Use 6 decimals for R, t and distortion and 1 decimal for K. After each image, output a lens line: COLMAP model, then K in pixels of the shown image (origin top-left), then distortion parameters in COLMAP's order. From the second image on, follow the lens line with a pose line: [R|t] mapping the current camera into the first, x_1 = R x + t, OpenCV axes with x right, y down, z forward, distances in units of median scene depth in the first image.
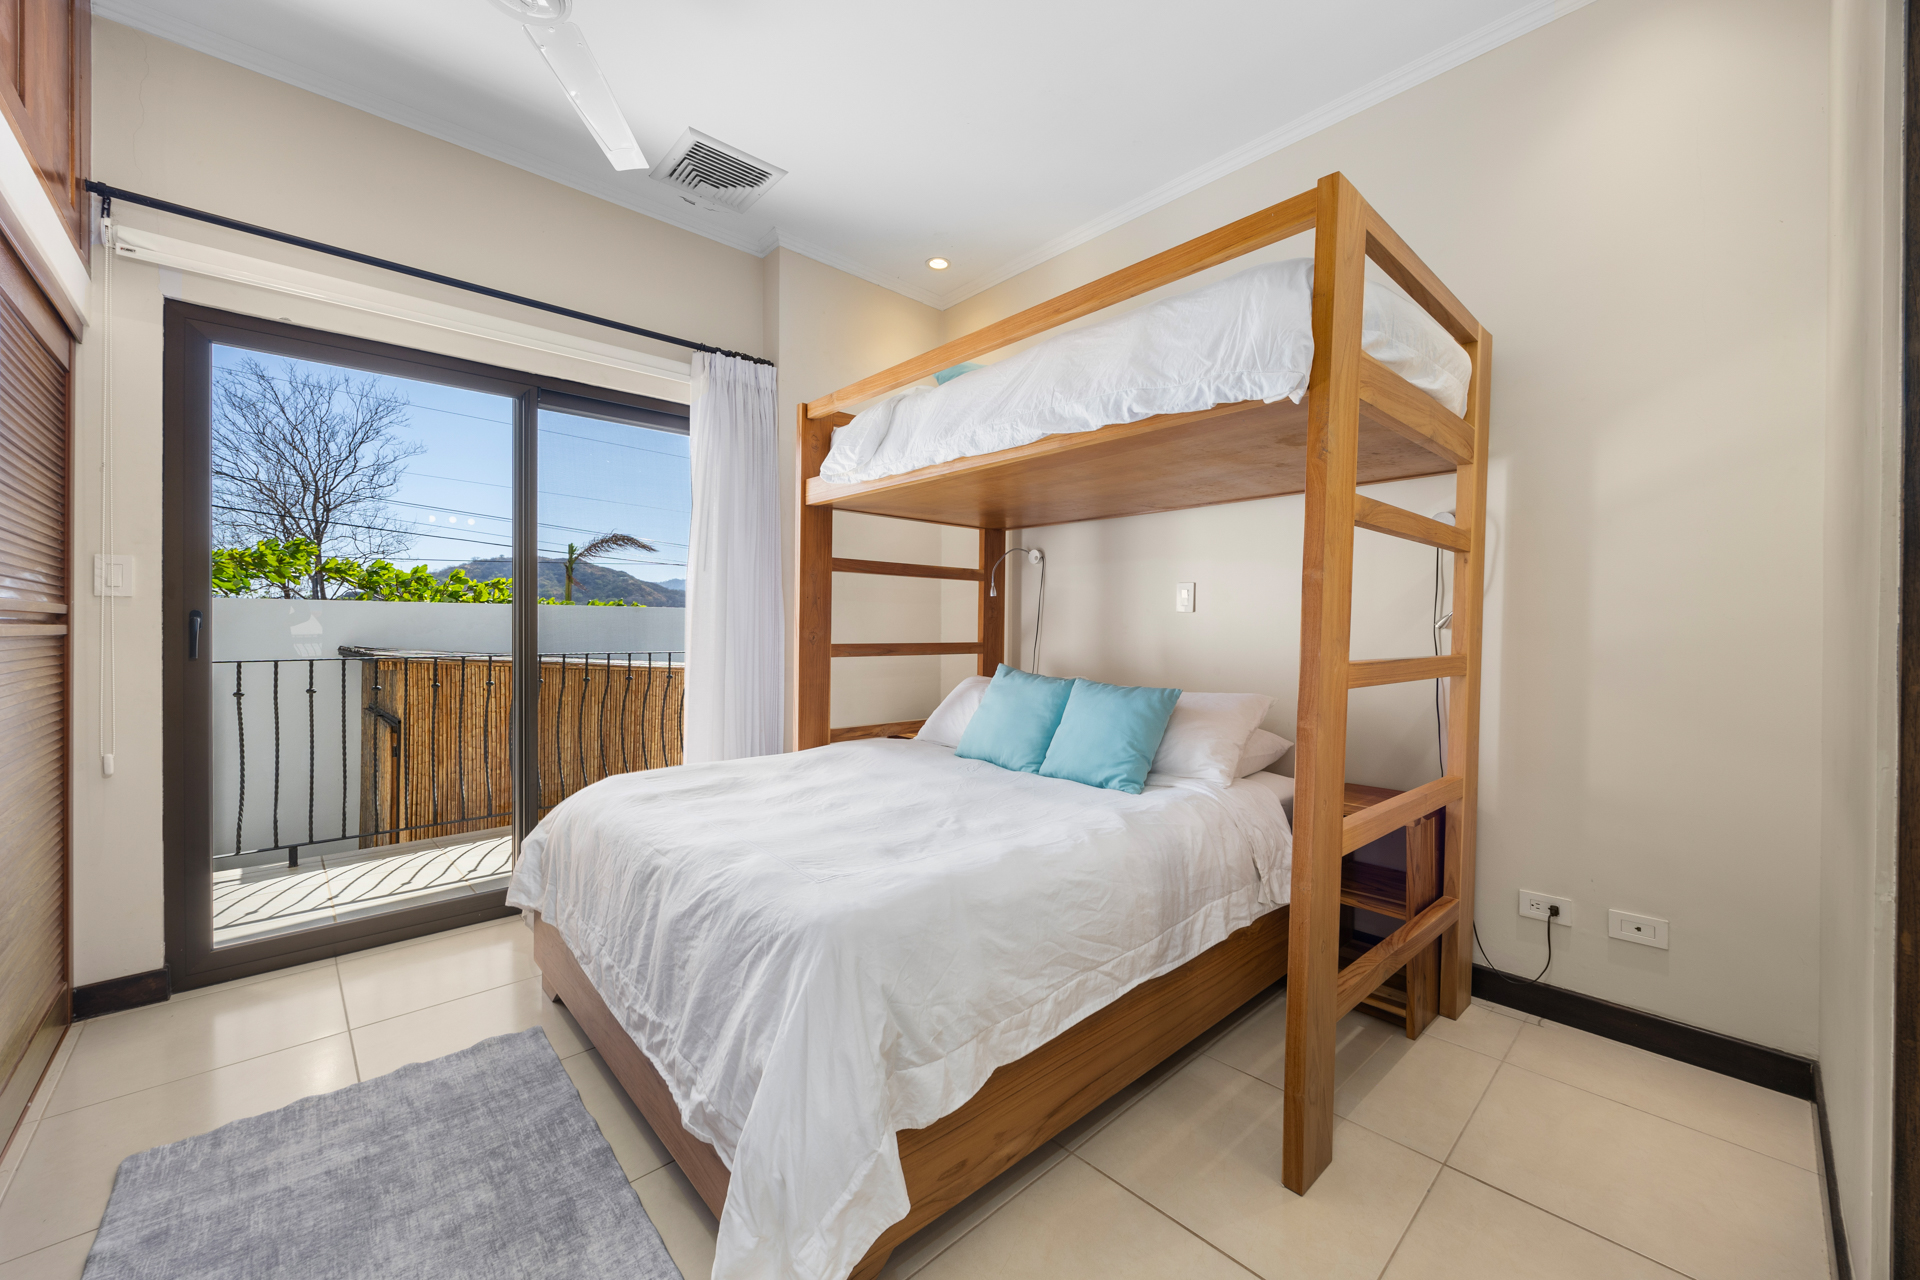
lens RADIAL K [[746.6, 0, 952.3], [0, 746.6, 647.8], [0, 0, 1]] dist [-0.001373, -0.000184]
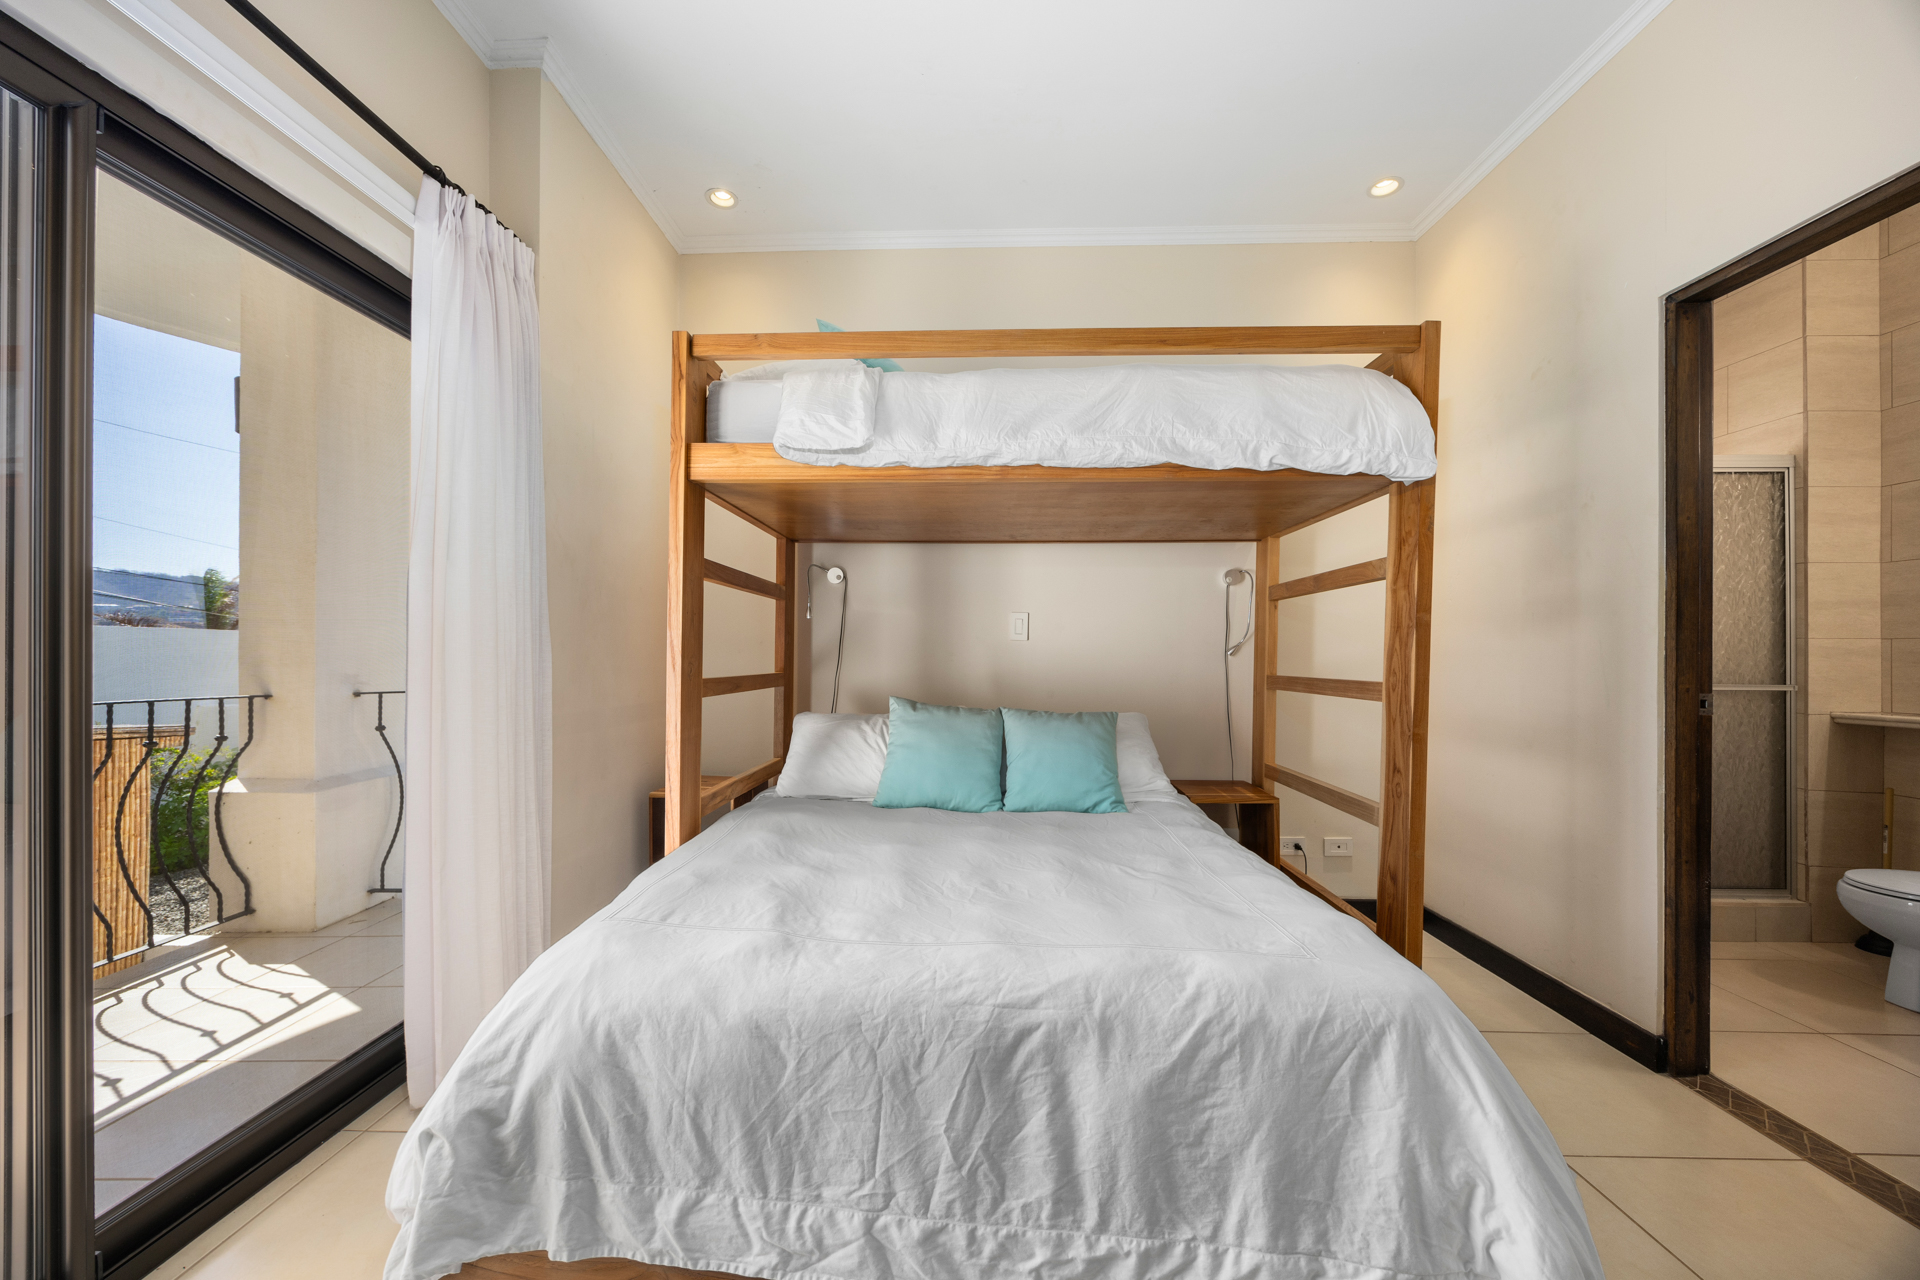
lens RADIAL K [[739.4, 0, 948.9], [0, 739.4, 665.3], [0, 0, 1]] dist [-0.001781, -0.000617]
pose [[0.692646, -0.011211, 0.721190, -0.665267], [0.019105, 0.999814, -0.002806, -0.015187], [-0.721024, 0.015722, 0.692731, 0.444127]]
